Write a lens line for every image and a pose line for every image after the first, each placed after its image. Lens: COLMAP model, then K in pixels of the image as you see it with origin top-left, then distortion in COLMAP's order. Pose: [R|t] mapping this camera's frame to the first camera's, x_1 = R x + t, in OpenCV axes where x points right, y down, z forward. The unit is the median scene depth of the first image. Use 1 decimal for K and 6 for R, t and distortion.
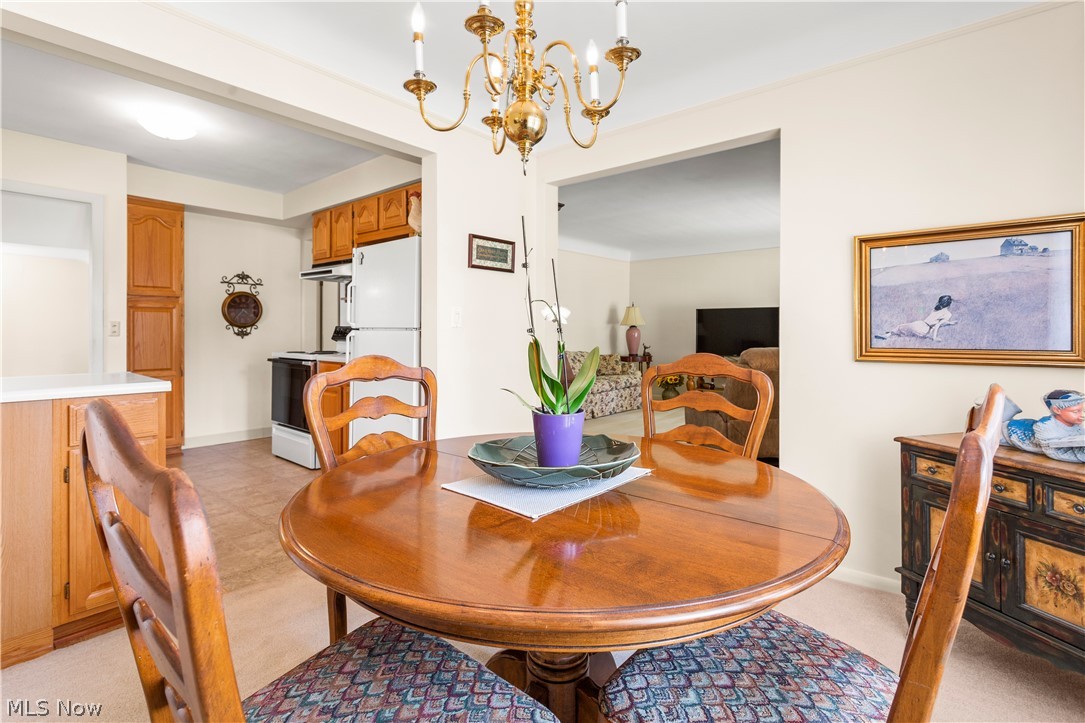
lens RADIAL K [[519.8, 0, 547.3], [0, 519.8, 337.8], [0, 0, 1]] dist [-0.001657, 0.000143]
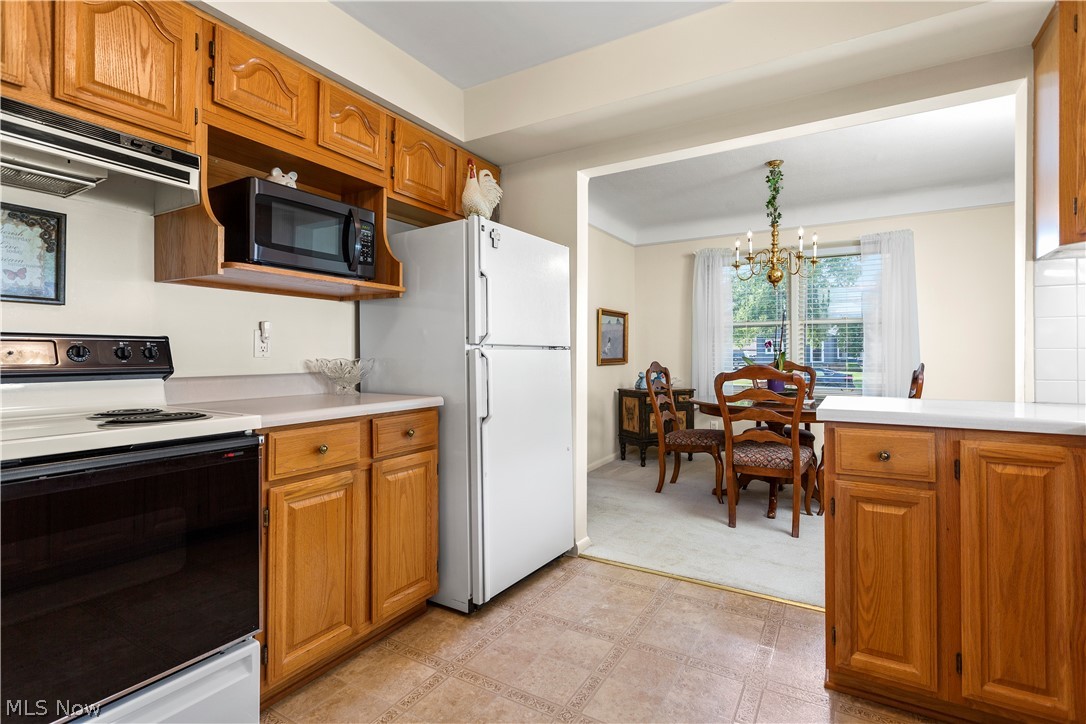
lens RADIAL K [[520.3, 0, 547.8], [0, 520.3, 338.2], [0, 0, 1]] dist [-0.001657, 0.000143]
pose [[-0.167107, 0.021899, 0.985695, -1.319737], [-0.000762, 0.999750, -0.022341, -0.015219], [-0.985938, -0.004484, -0.167049, 1.351755]]
